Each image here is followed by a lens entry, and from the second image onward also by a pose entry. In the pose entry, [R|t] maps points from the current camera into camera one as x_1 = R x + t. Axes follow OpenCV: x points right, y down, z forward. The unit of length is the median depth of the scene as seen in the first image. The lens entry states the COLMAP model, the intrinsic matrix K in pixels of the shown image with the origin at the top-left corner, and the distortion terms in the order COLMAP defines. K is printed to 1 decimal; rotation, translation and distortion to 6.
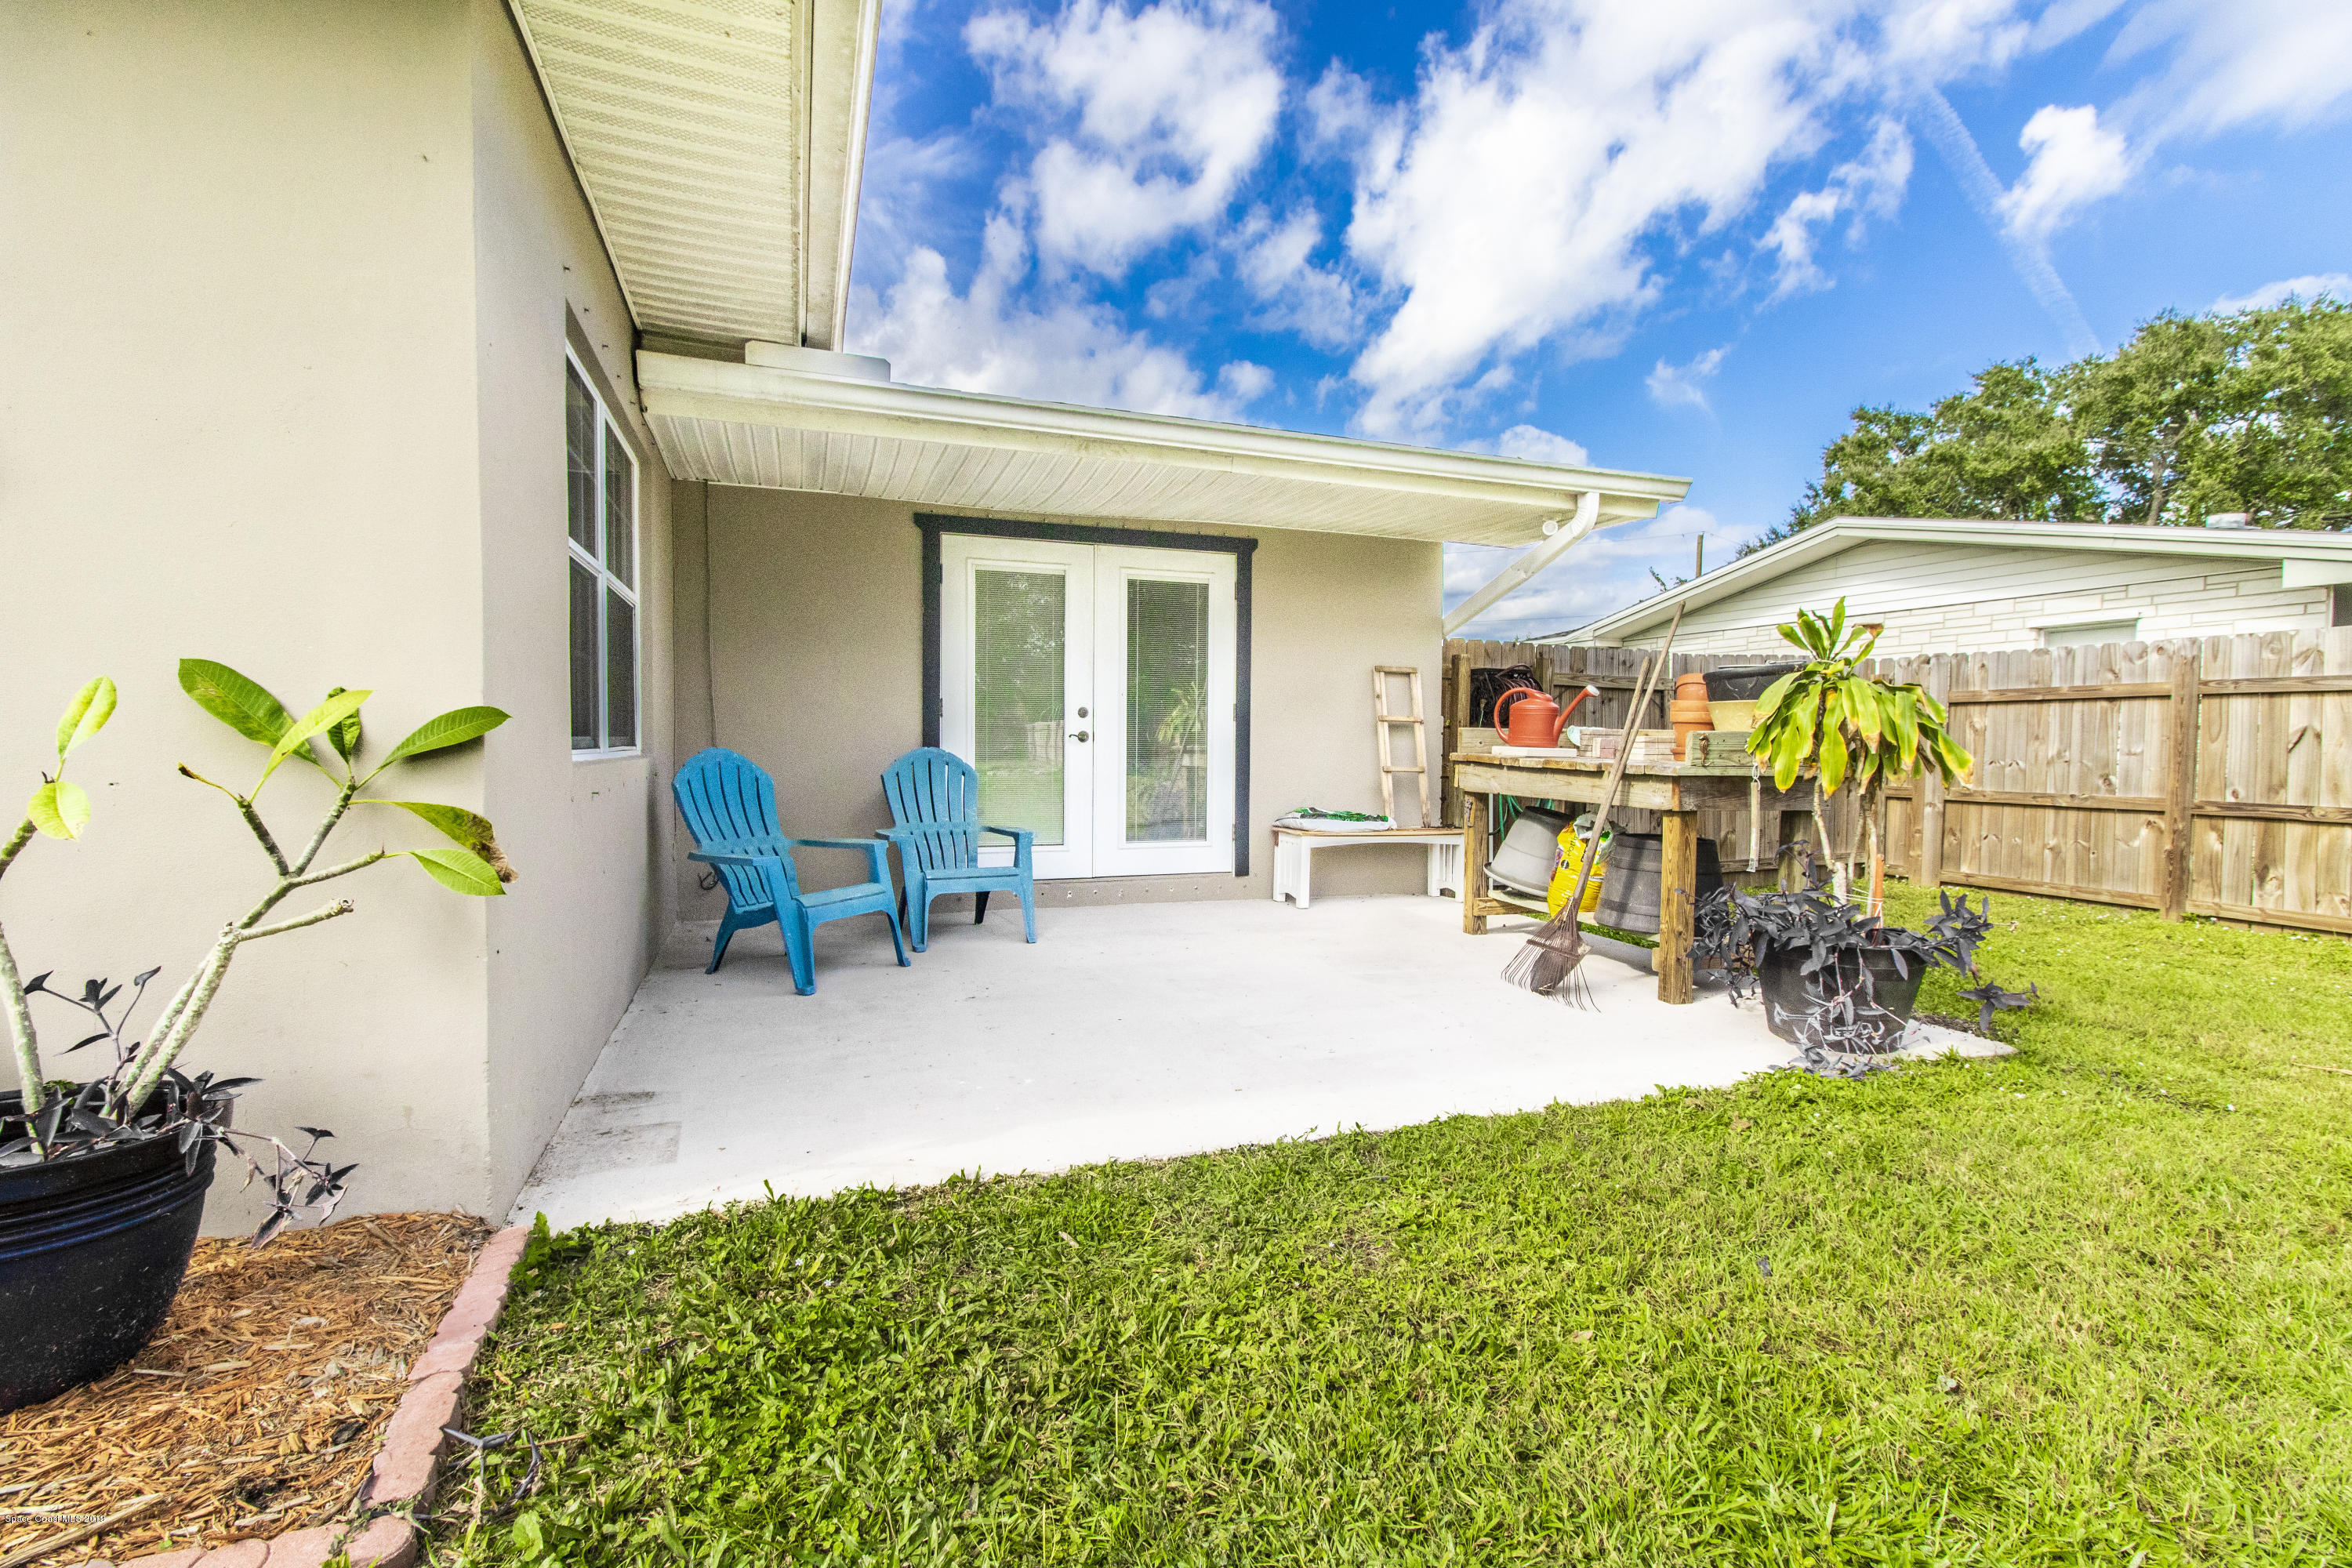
lens RADIAL K [[1078.2, 0, 1183.7], [0, 1078.2, 778.2], [0, 0, 1]] dist [0.005030, -0.000226]
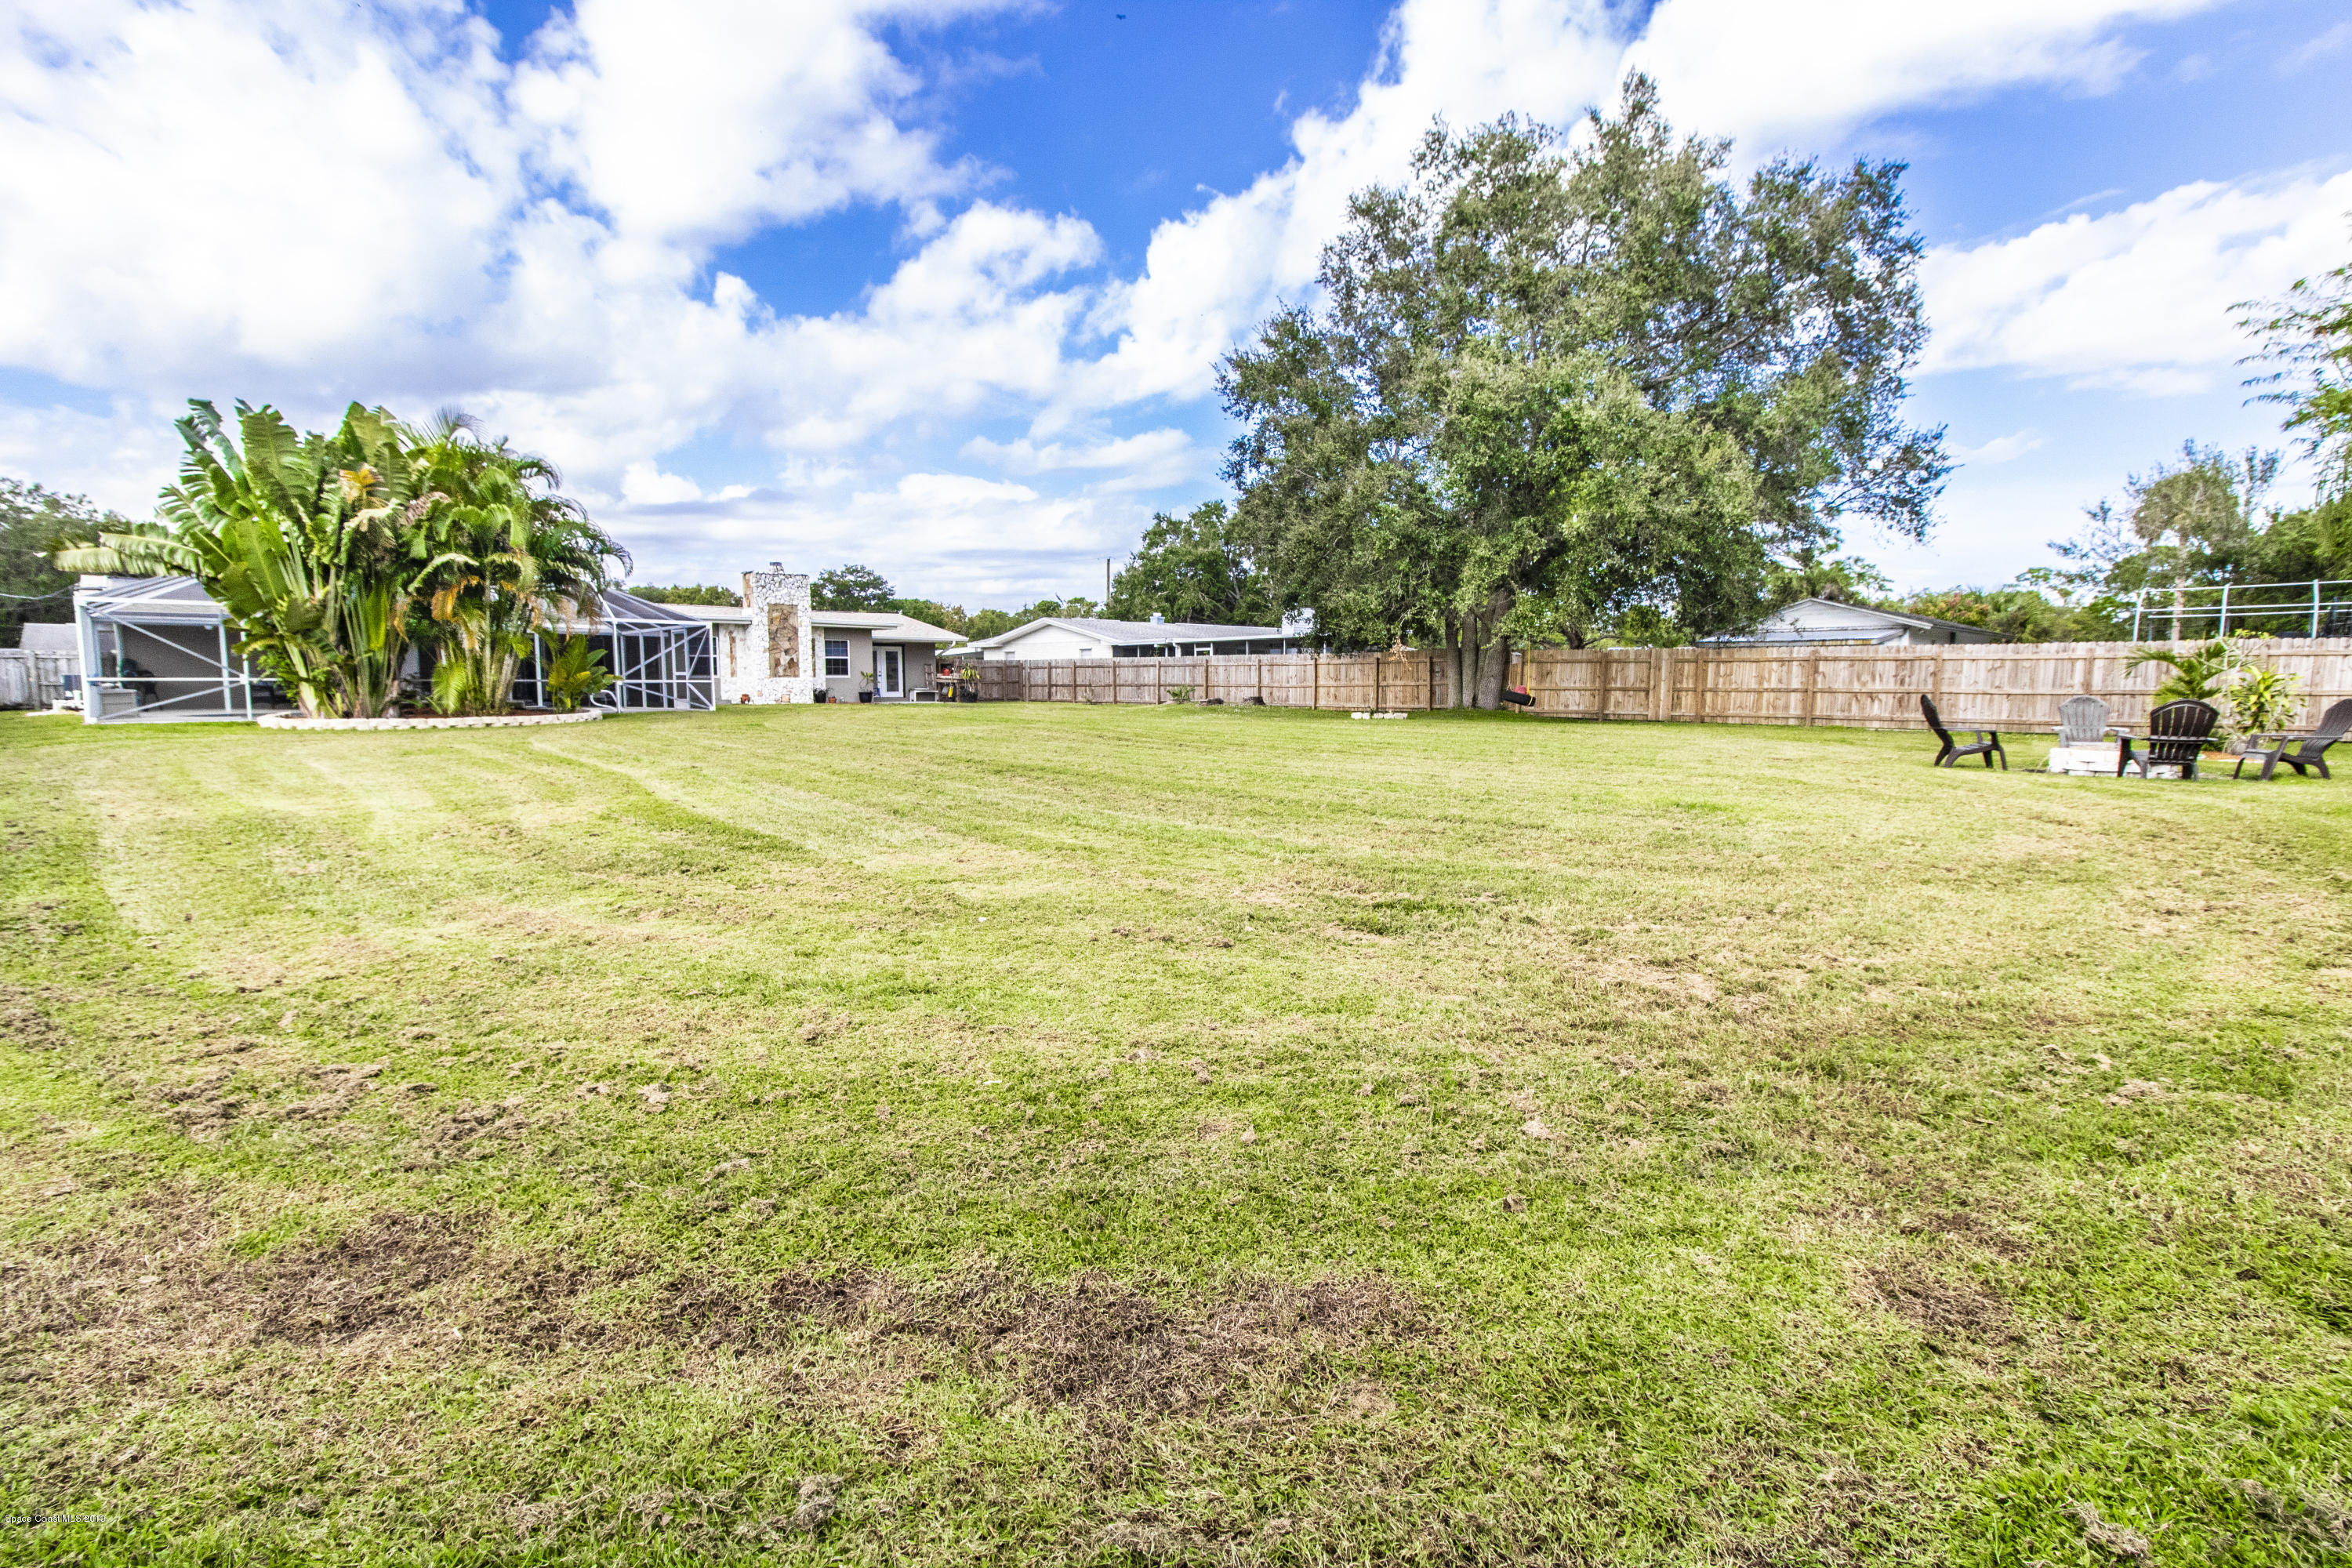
lens RADIAL K [[1078.2, 0, 1183.7], [0, 1078.2, 778.2], [0, 0, 1]] dist [0.005030, -0.000226]
pose [[0.918783, -0.047289, 0.391921, -0.959573], [0.024312, 0.997693, 0.063385, 0.205206], [-0.394014, -0.048709, 0.917813, -5.552388]]
